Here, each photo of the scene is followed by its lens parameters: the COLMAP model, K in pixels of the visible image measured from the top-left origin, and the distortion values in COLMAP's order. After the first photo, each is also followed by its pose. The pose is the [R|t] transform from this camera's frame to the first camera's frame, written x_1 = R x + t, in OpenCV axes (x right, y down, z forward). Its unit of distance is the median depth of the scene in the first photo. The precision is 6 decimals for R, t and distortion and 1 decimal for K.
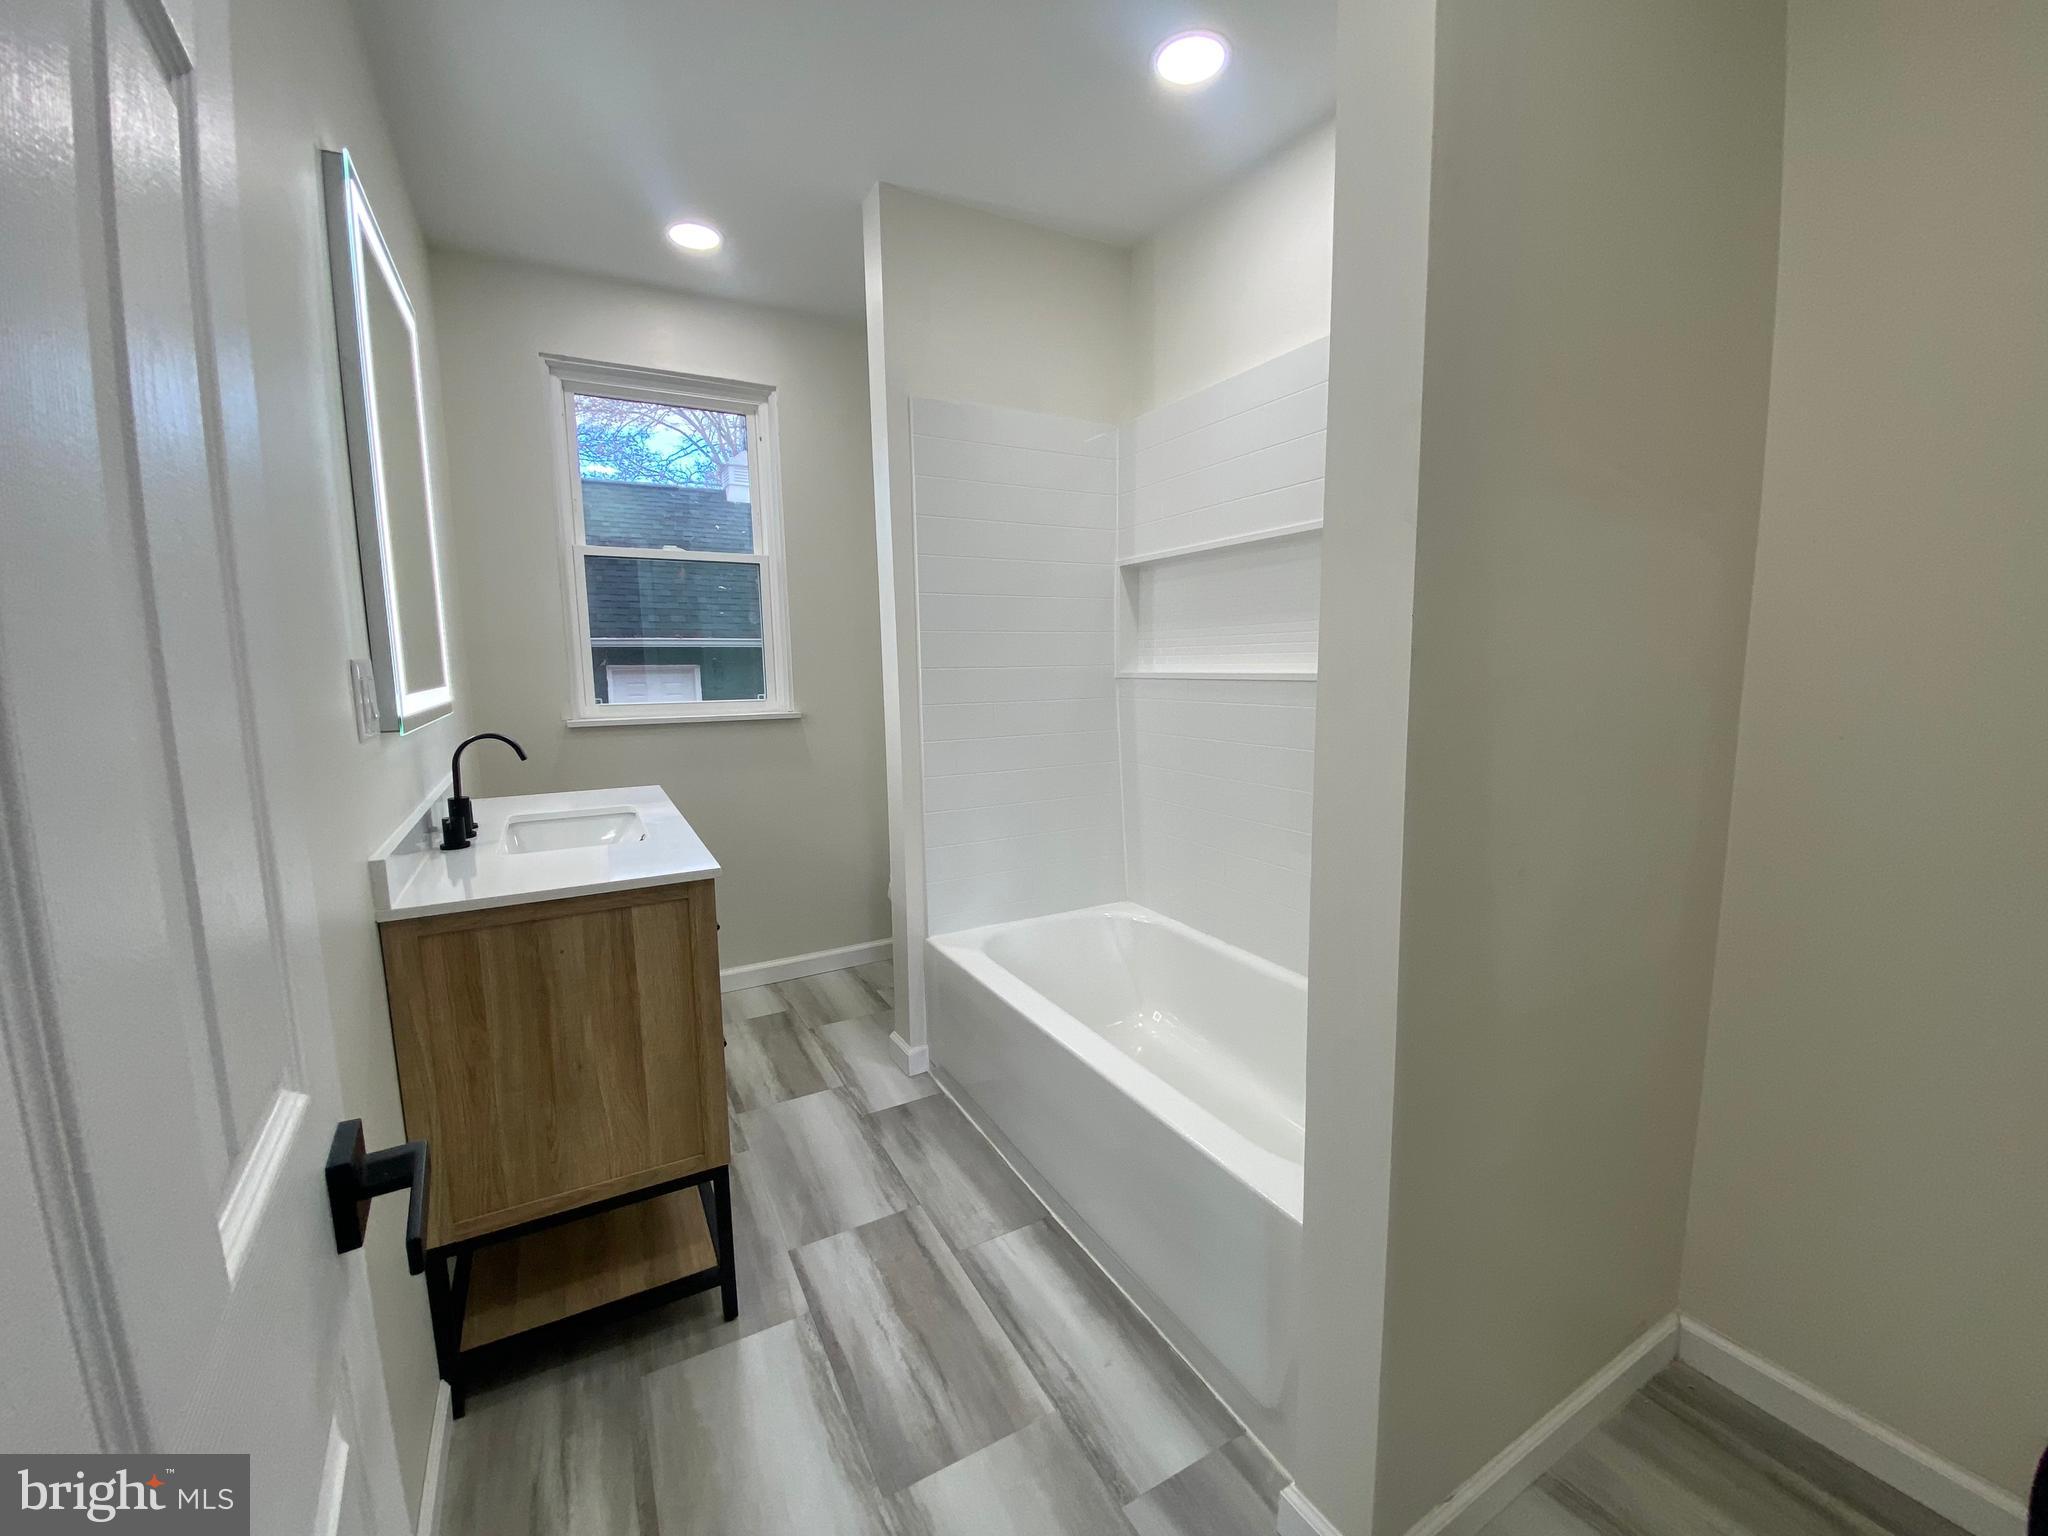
lens RADIAL K [[827.5, 0, 1031.2], [0, 827.5, 774.8], [0, 0, 1]] dist [0.007448, -0.012497]
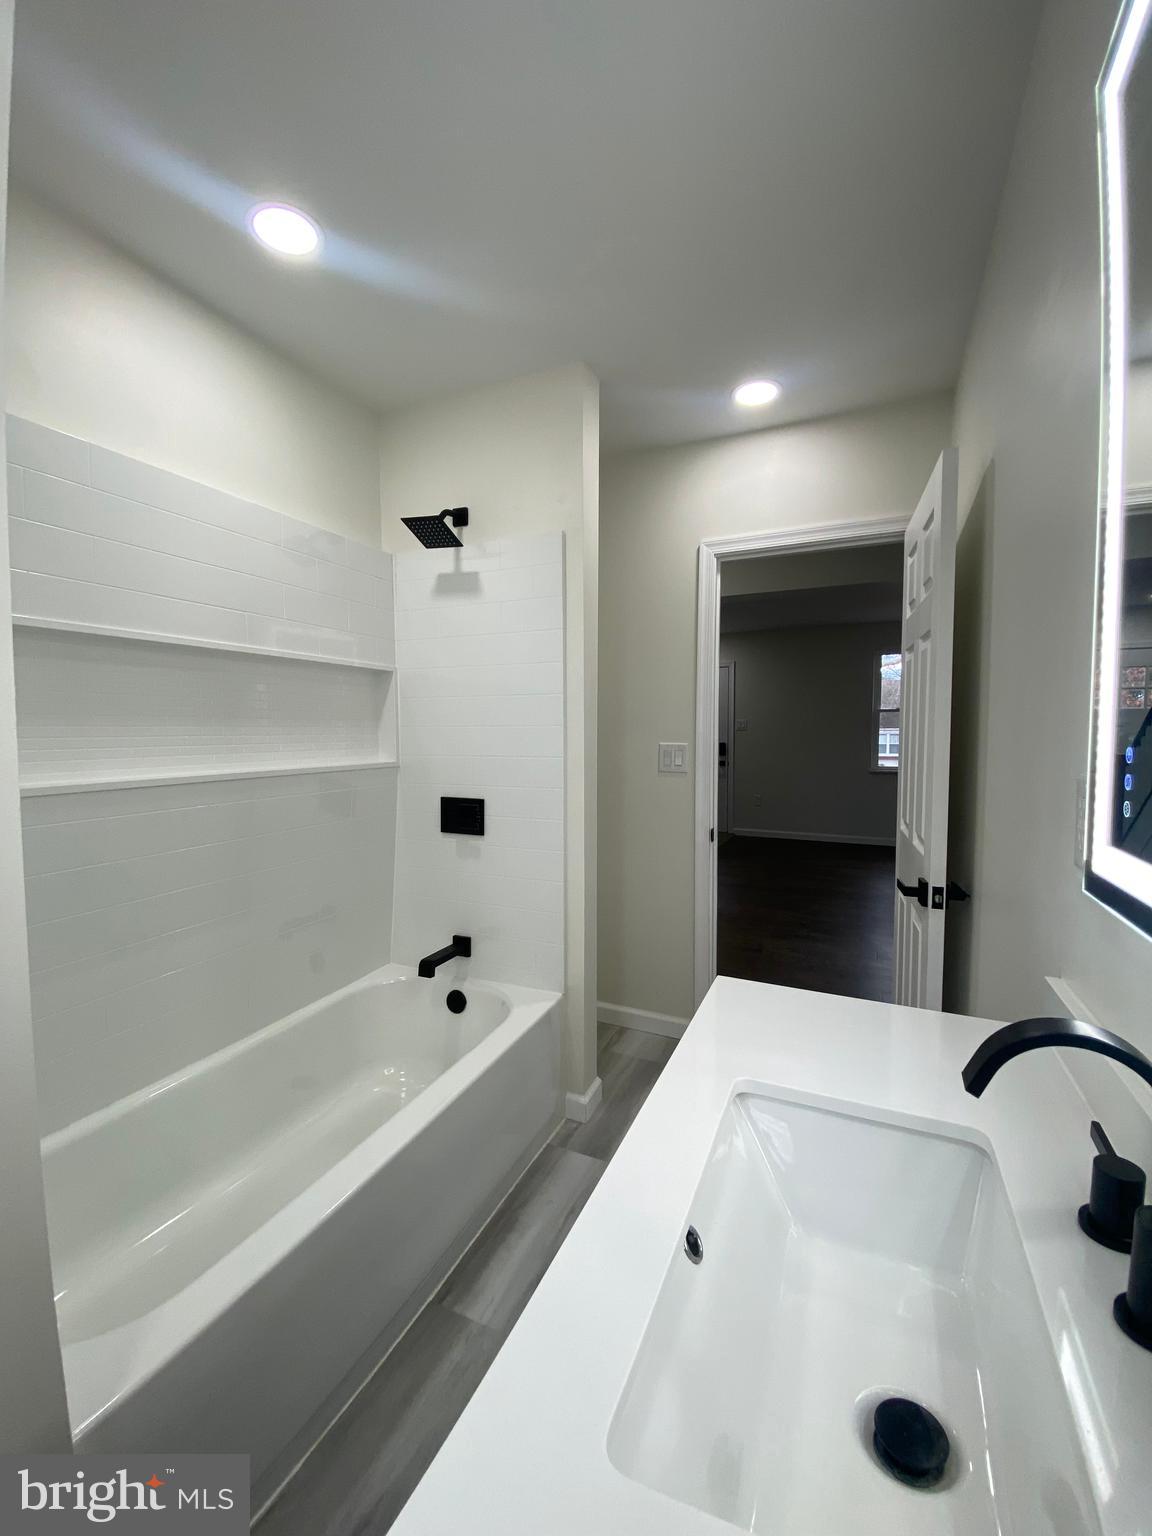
lens RADIAL K [[620.6, 0, 575.8], [0, 620.6, 758.4], [0, 0, 1]] dist [0.007448, -0.012497]
pose [[-0.584126, -0.035560, 0.810884, -0.576433], [0.130800, 0.981858, 0.137280, -0.182989], [-0.801055, 0.186252, -0.568877, 0.983701]]
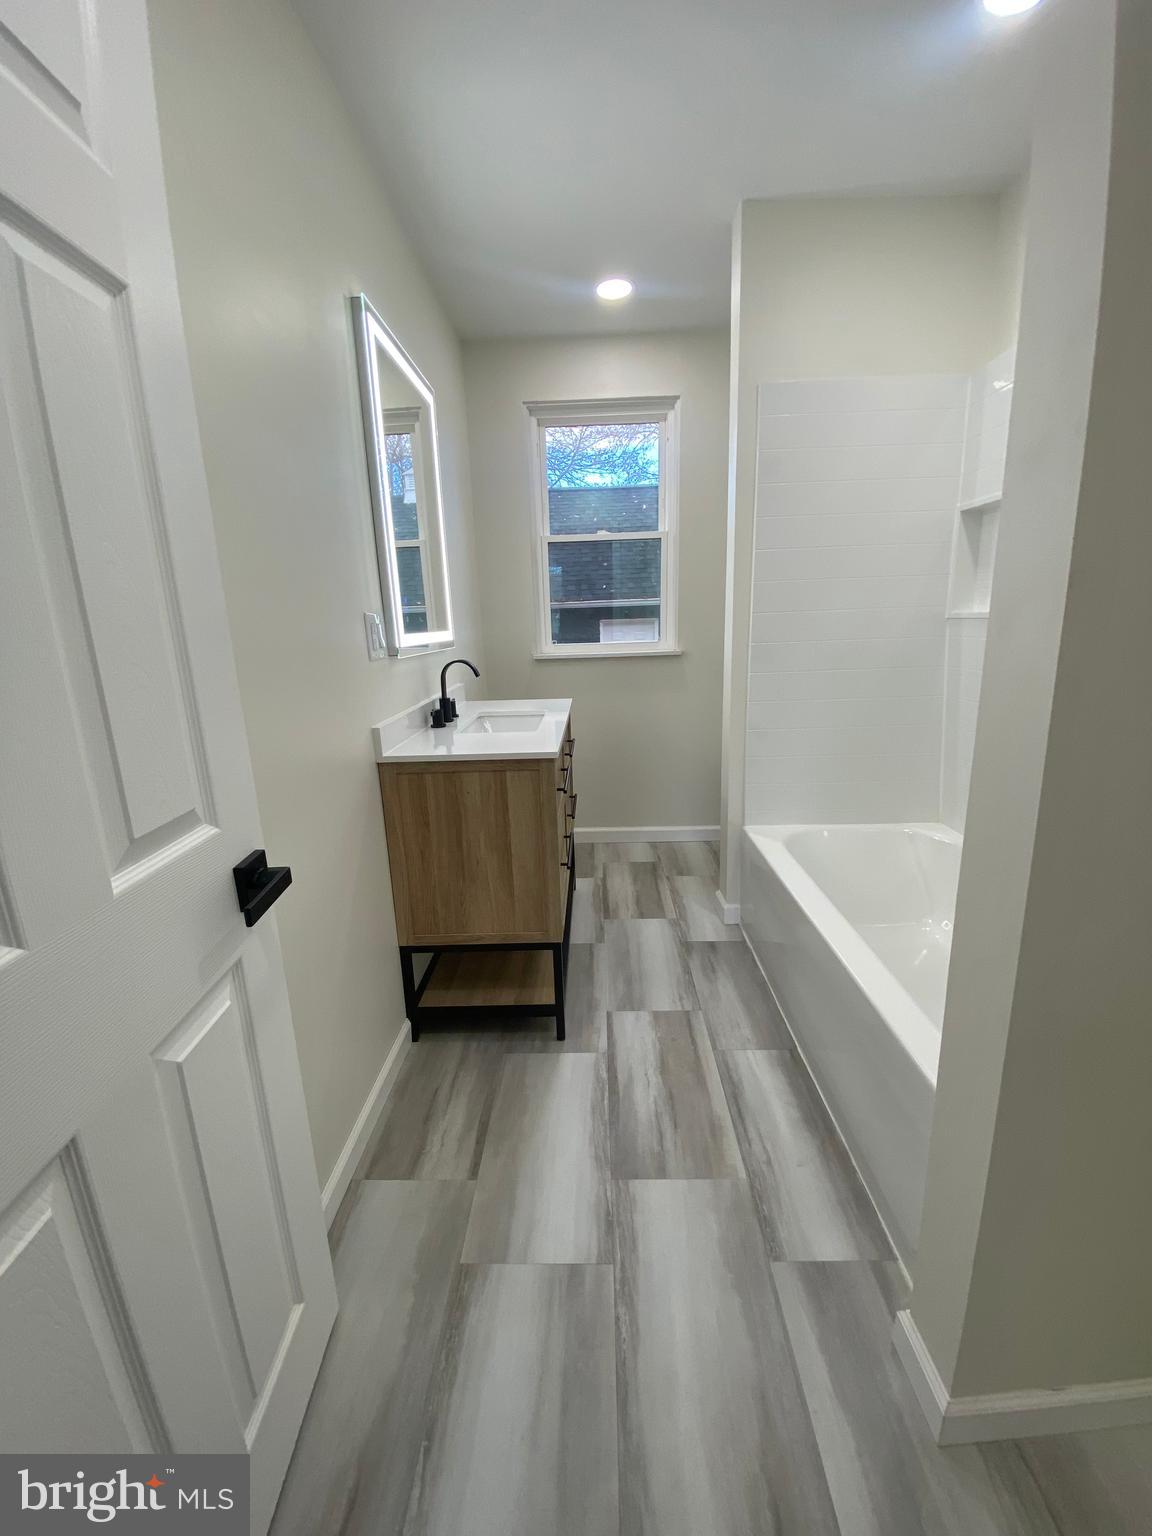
lens RADIAL K [[620.6, 0, 580.4], [0, 620.6, 774.6], [0, 0, 1]] dist [0.007448, -0.012497]
pose [[0.859665, 0.107421, -0.499436, 0.142487], [-0.048638, 0.990412, 0.129303, 0.005273], [0.508537, -0.086866, 0.856647, 0.040150]]
